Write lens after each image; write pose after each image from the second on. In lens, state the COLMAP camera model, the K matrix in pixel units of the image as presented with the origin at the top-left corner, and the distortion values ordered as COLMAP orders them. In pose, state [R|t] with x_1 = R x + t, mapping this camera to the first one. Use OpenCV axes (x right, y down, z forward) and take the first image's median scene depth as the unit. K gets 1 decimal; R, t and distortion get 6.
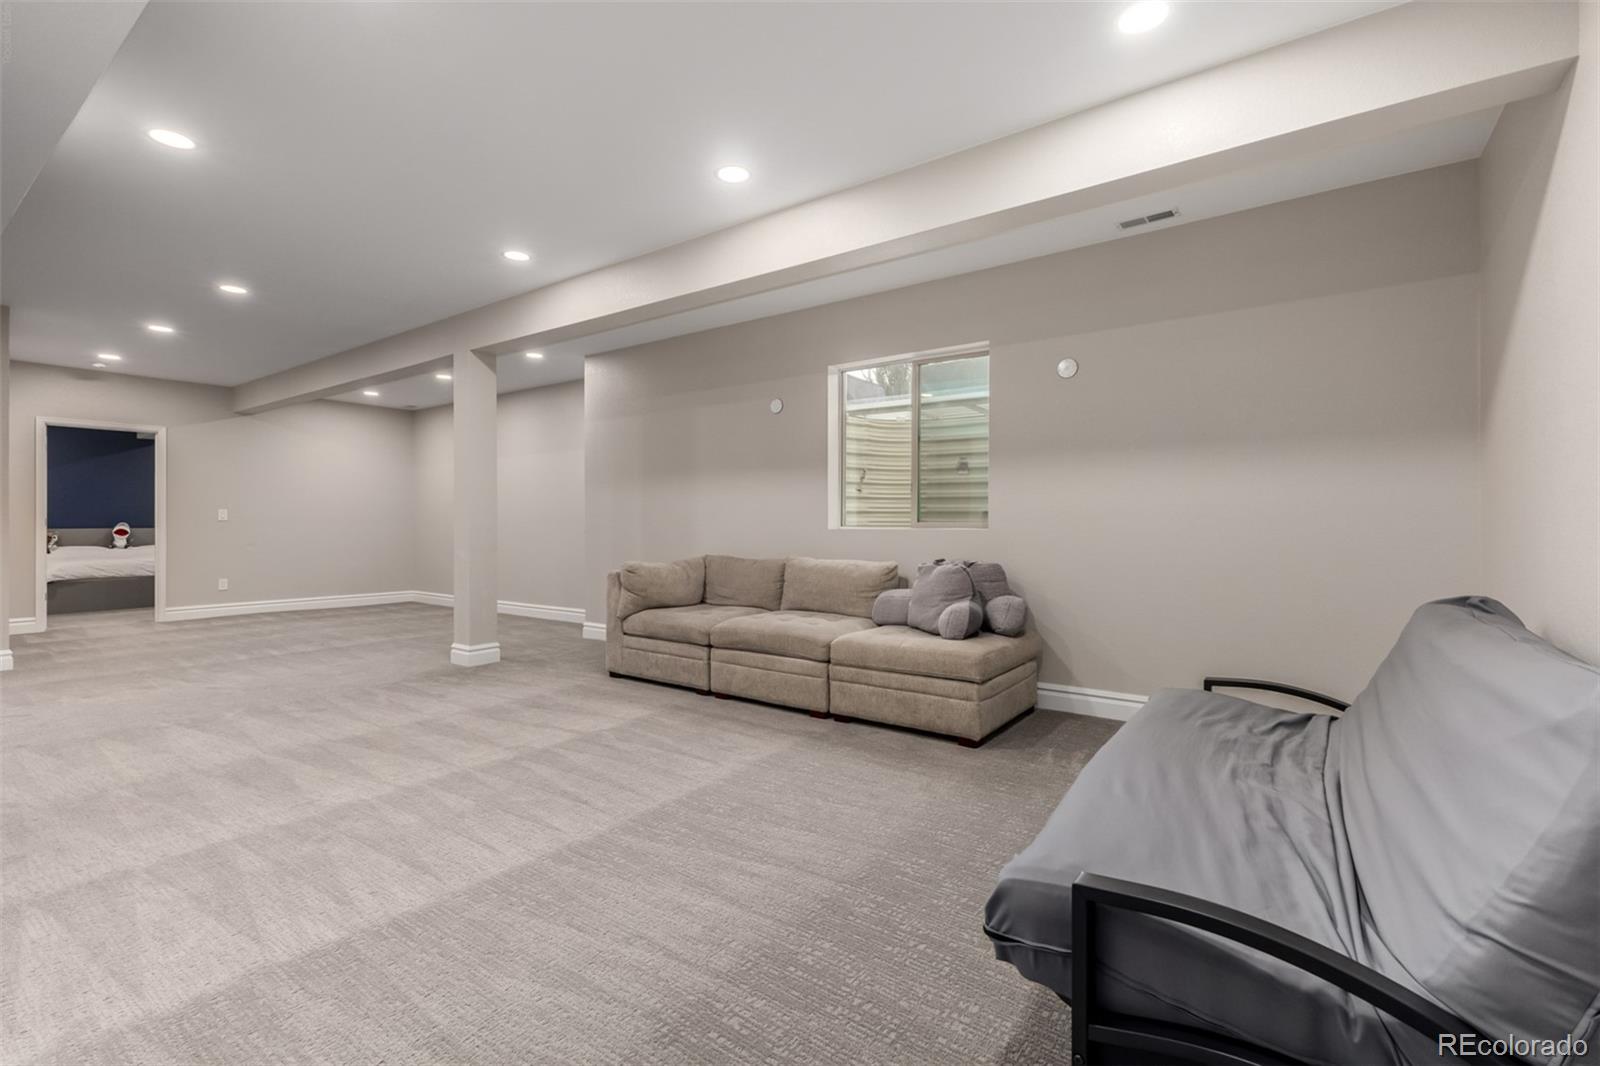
lens RADIAL K [[699.4, 0, 799.8], [0, 699.4, 523.0], [0, 0, 1]] dist [0.012918, -0.000447]
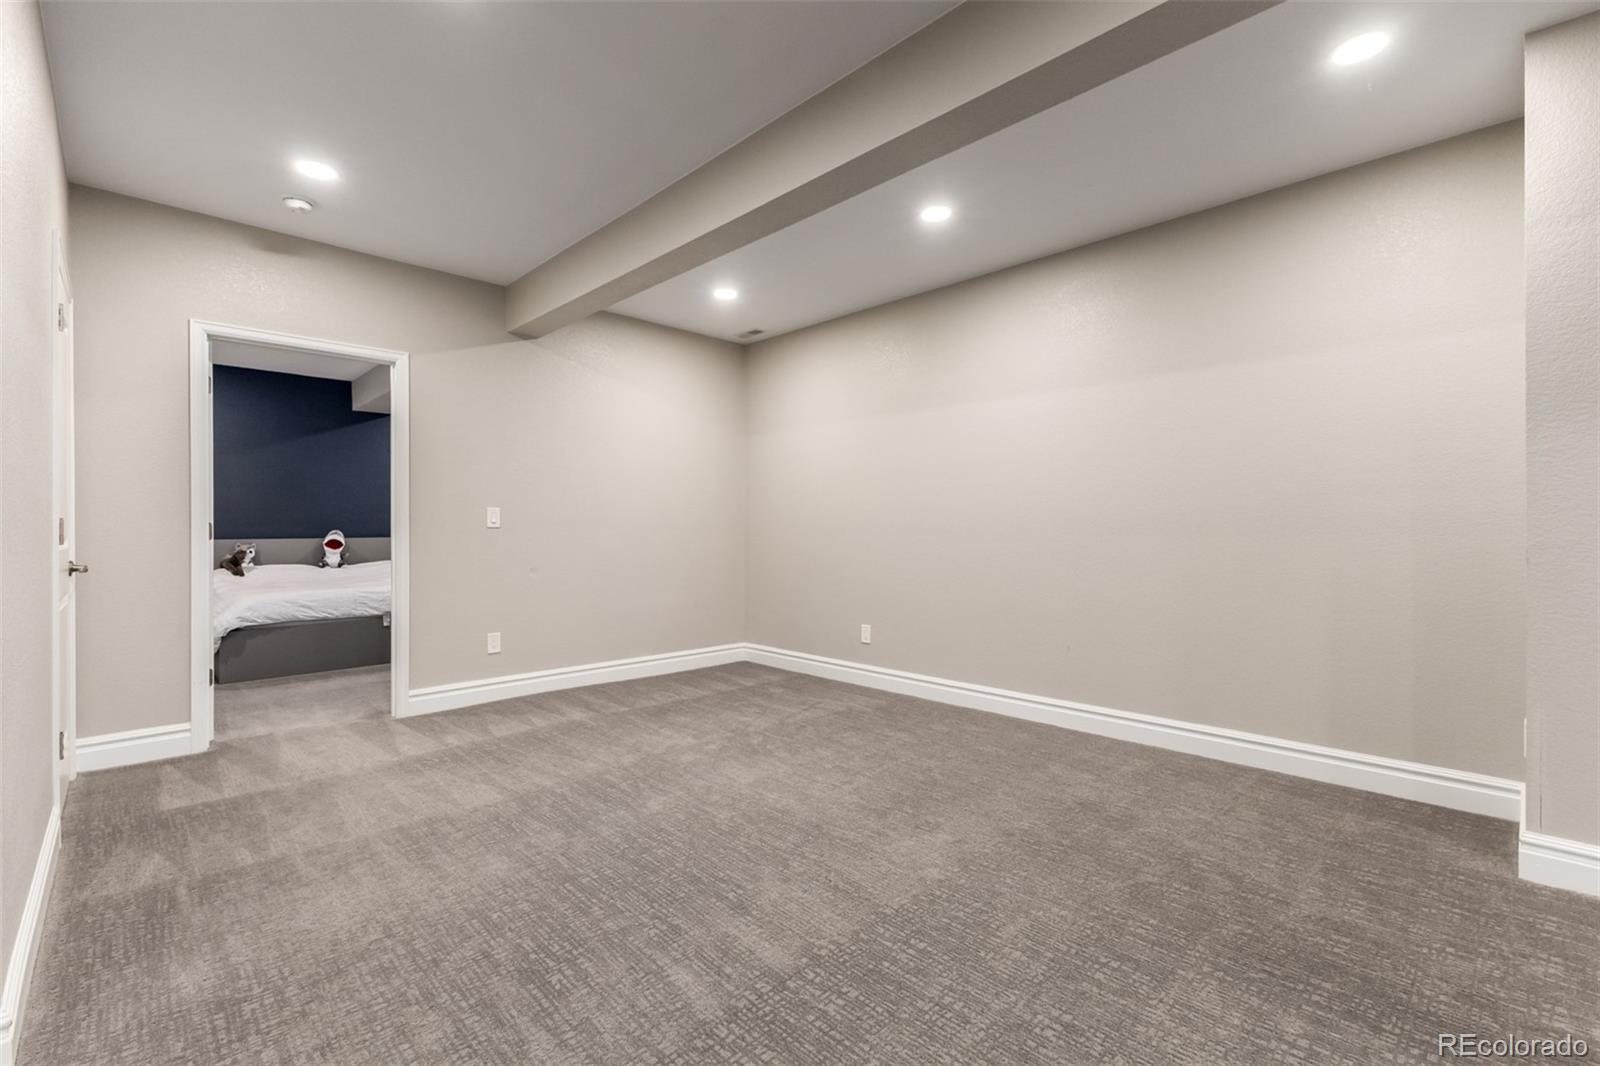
lens RADIAL K [[699.4, 0, 789.2], [0, 699.4, 535.3], [0, 0, 1]] dist [0.012918, -0.000447]
pose [[0.982671, 0.001487, -0.185351, -0.518313], [-0.000257, 0.999978, 0.006658, -0.000304], [0.185357, -0.006495, 0.982650, 0.534875]]
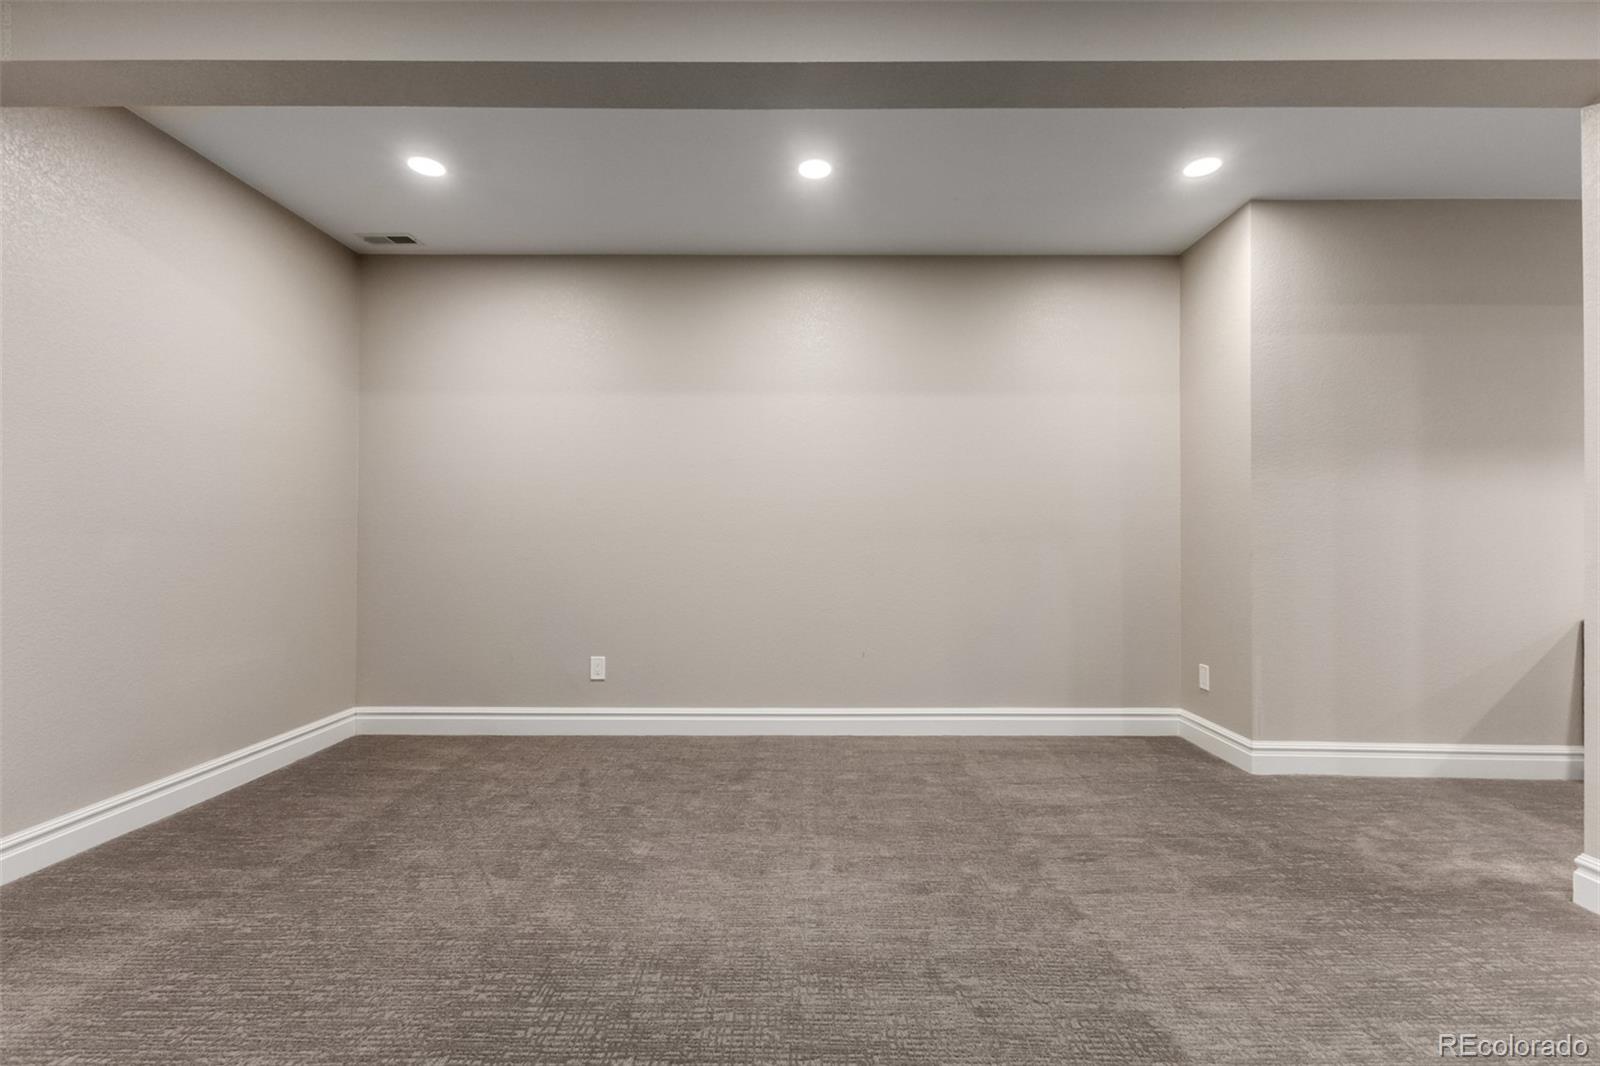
lens RADIAL K [[699.4, 0, 801.1], [0, 699.4, 533.0], [0, 0, 1]] dist [0.012918, -0.000447]
pose [[0.819843, 0.001380, 0.572587, -0.736252], [-0.000151, 0.999998, -0.002194, -0.001331], [-0.572589, 0.001712, 0.819841, 0.681164]]
